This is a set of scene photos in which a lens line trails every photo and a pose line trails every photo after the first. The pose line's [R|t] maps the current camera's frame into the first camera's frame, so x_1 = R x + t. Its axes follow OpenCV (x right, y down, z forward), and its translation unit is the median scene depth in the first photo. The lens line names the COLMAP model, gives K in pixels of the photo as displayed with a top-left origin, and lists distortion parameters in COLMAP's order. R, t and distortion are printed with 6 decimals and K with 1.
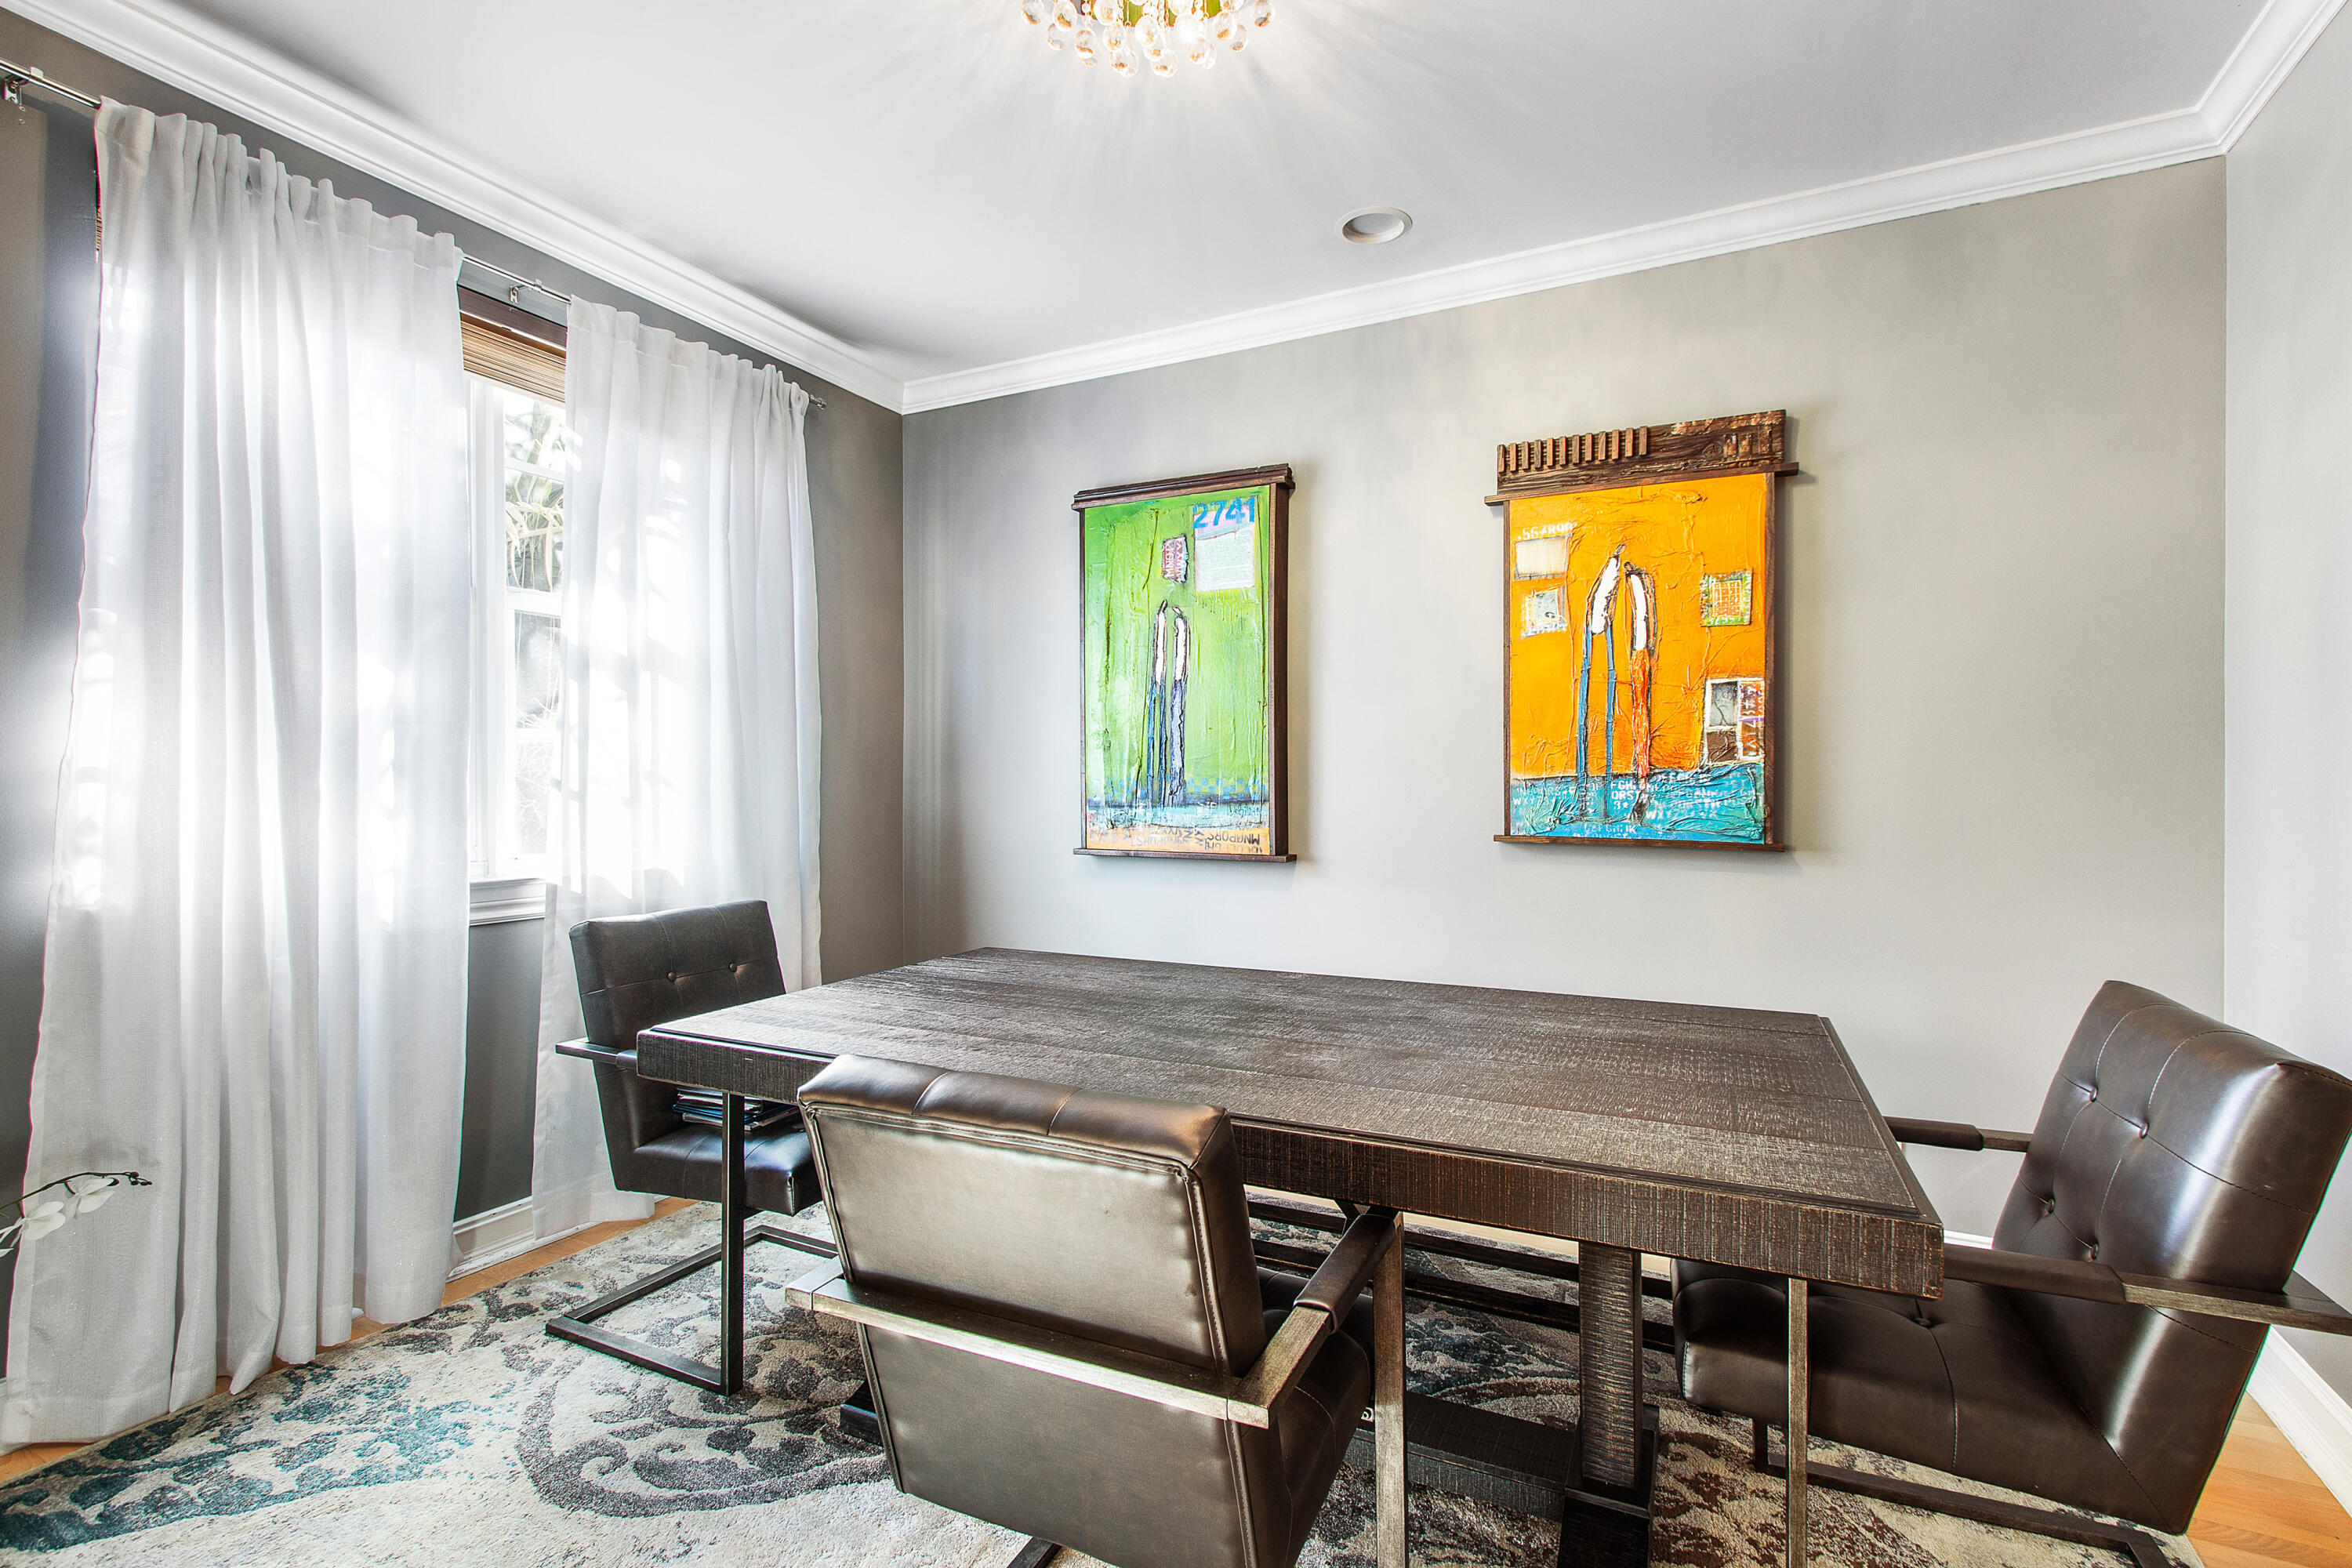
lens RADIAL K [[1043.3, 0, 1176.0], [0, 1043.3, 784.0], [0, 0, 1]] dist [-0.000778, -0.000445]
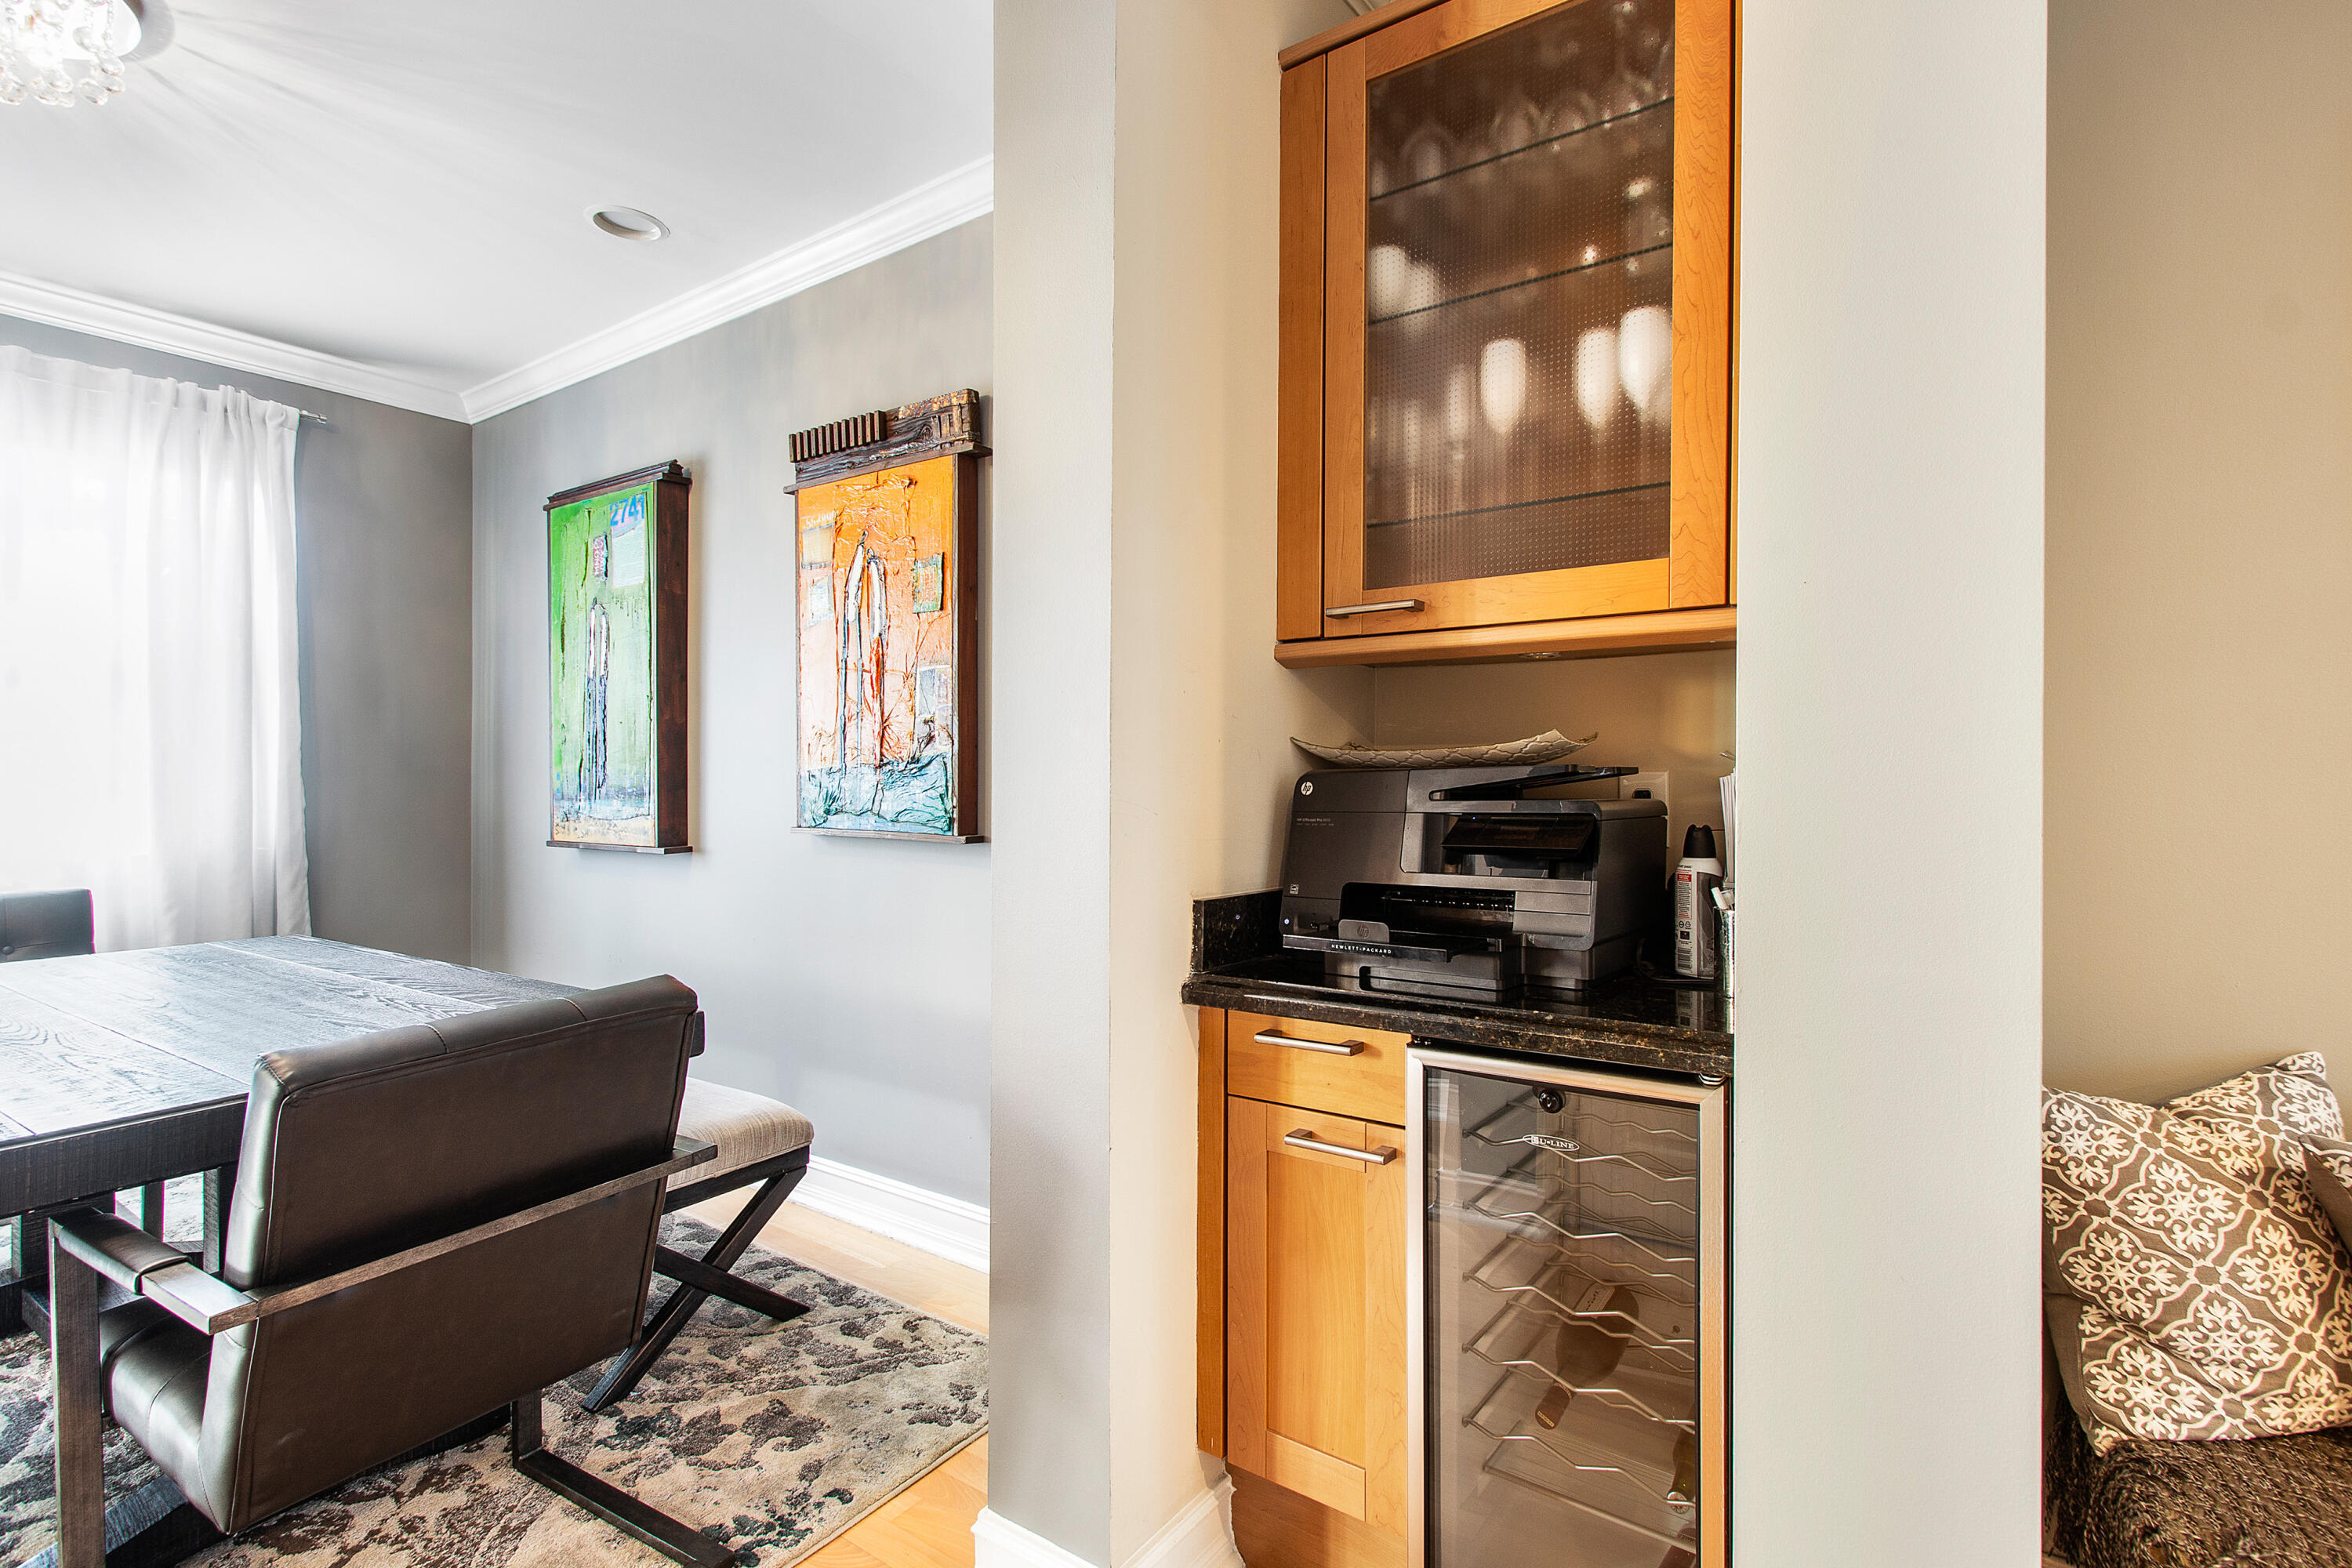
lens RADIAL K [[1047.0, 0, 1265.9], [0, 1047.0, 772.6], [0, 0, 1]] dist [-0.009249, -0.000141]
pose [[0.996402, -0.007859, -0.084390, 0.859617], [0.007624, 0.999966, -0.003099, 0.003878], [0.084411, 0.002444, 0.996428, 0.046673]]
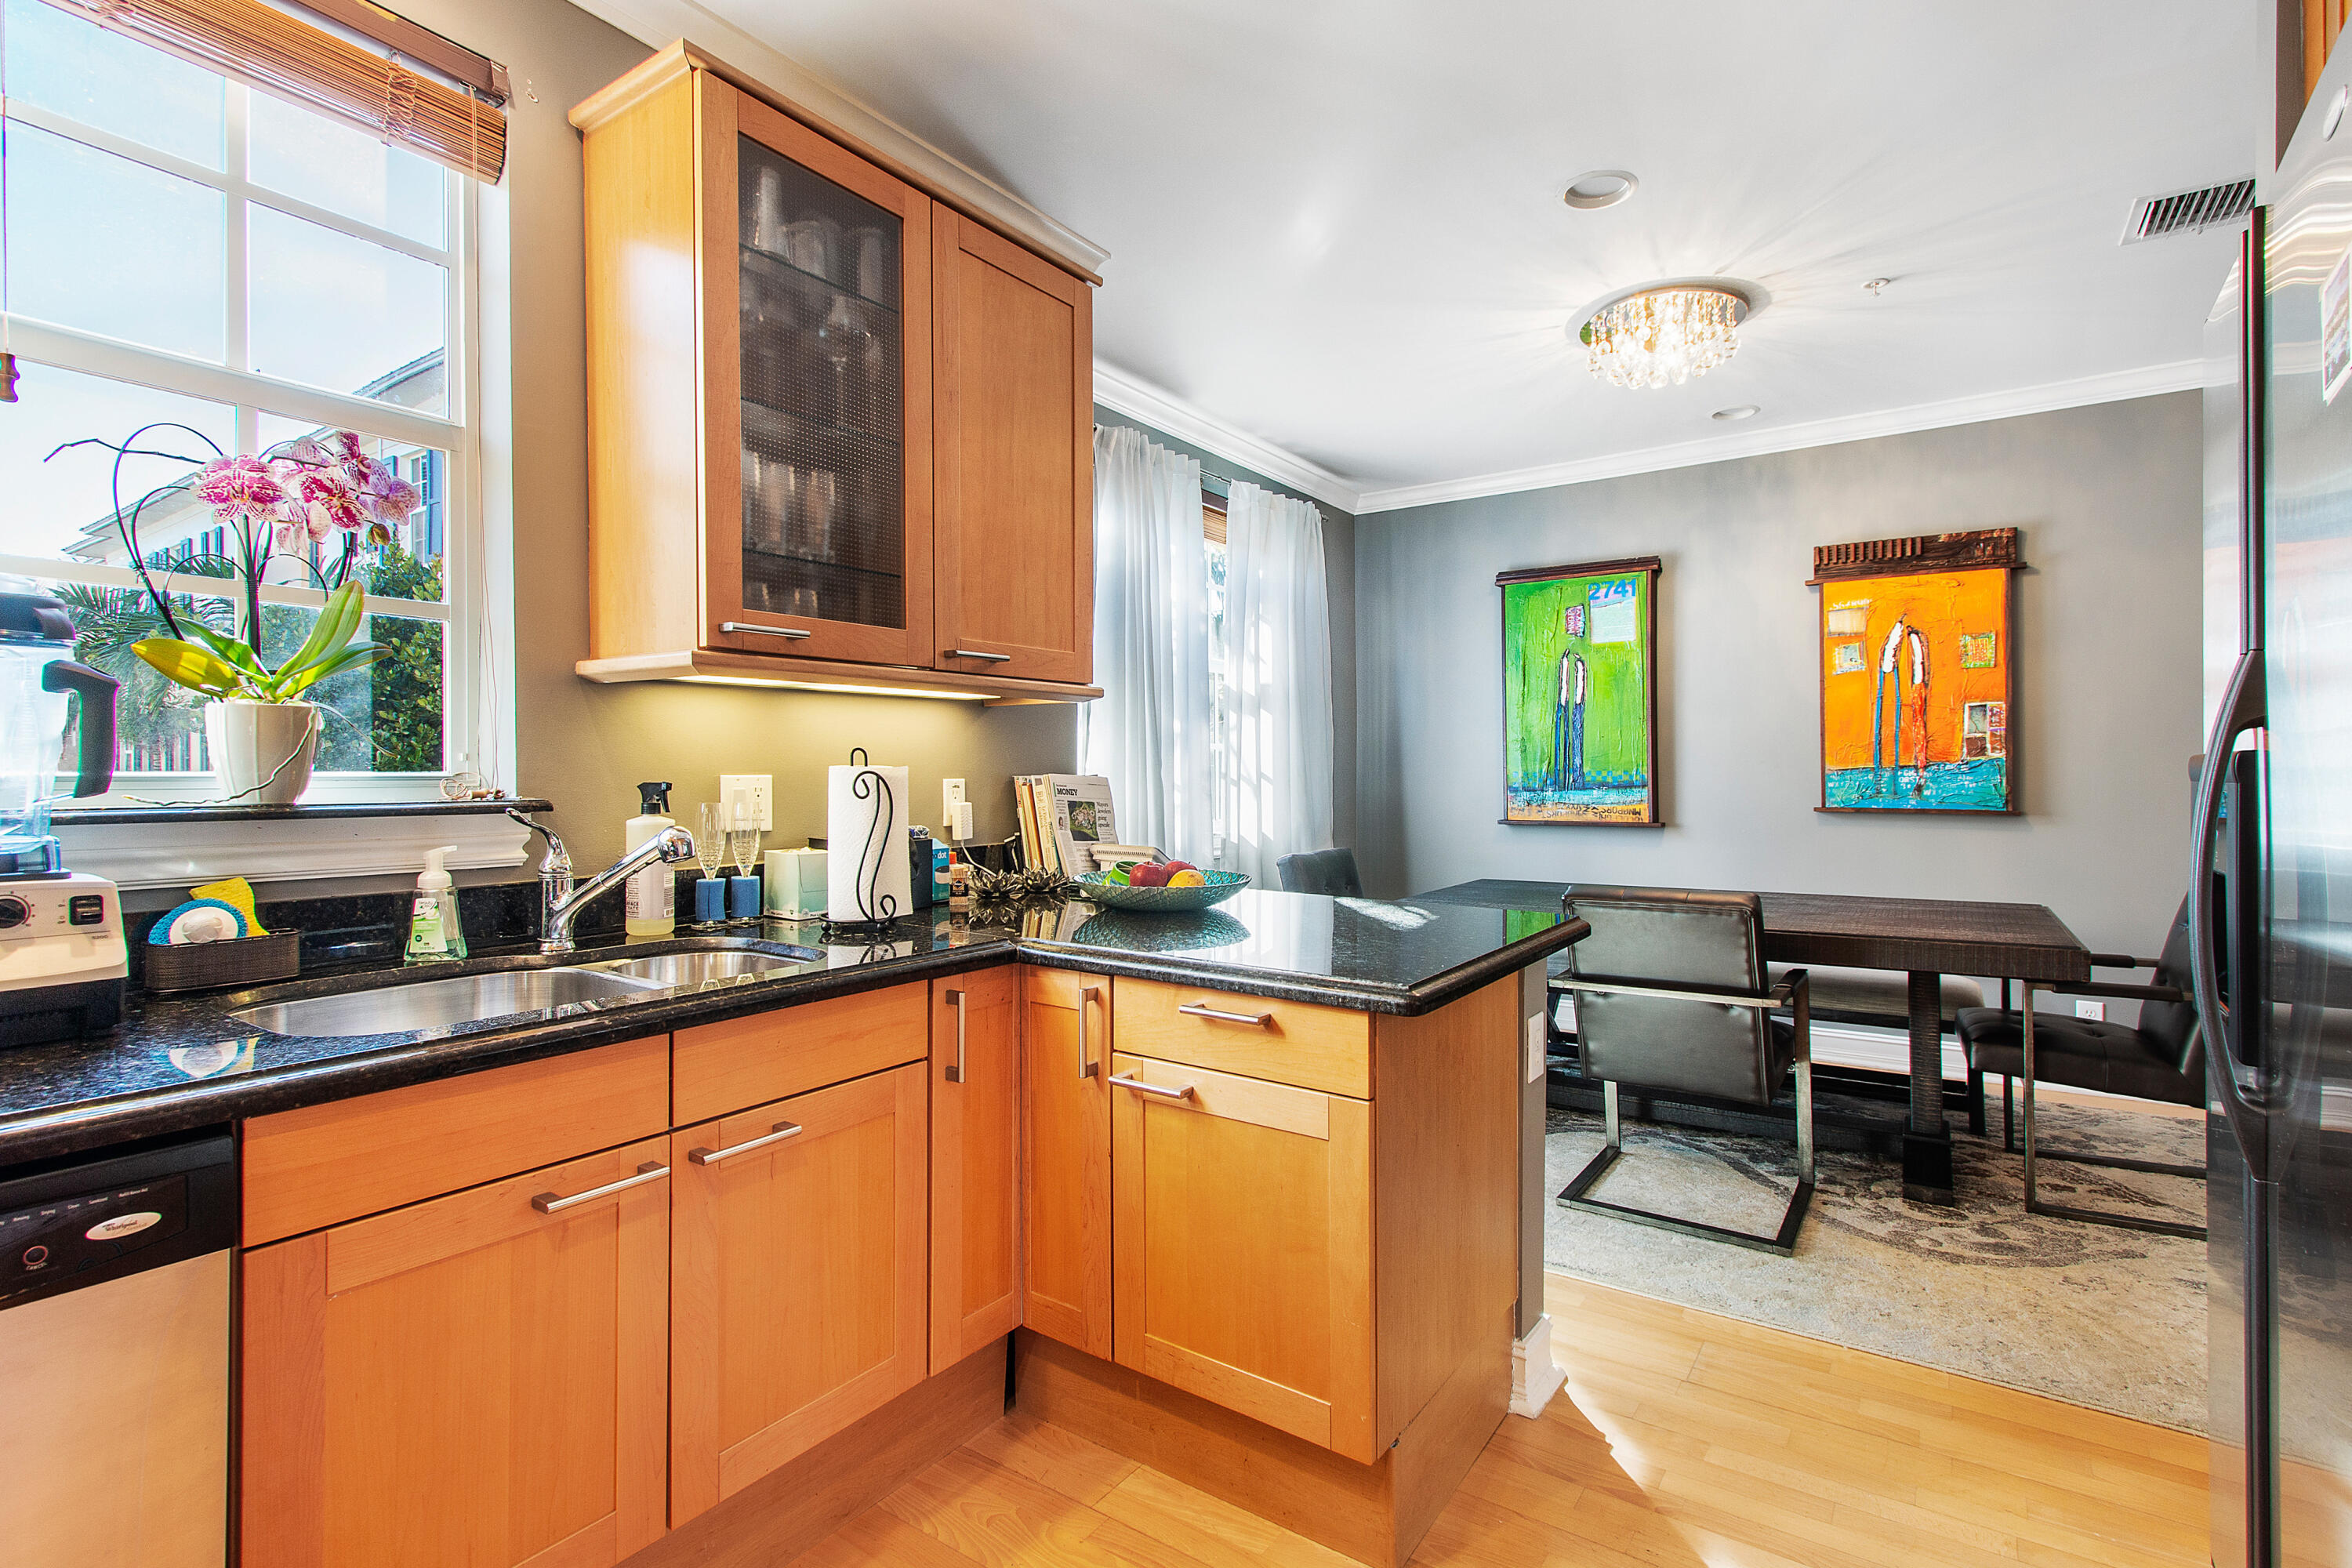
lens RADIAL K [[1047.0, 0, 1265.9], [0, 1047.0, 772.6], [0, 0, 1]] dist [-0.009249, -0.000141]
pose [[0.995044, -0.006221, -0.099245, -0.336128], [0.005360, 0.999946, -0.008948, 0.008881], [0.099295, 0.008372, 0.995023, -0.579356]]
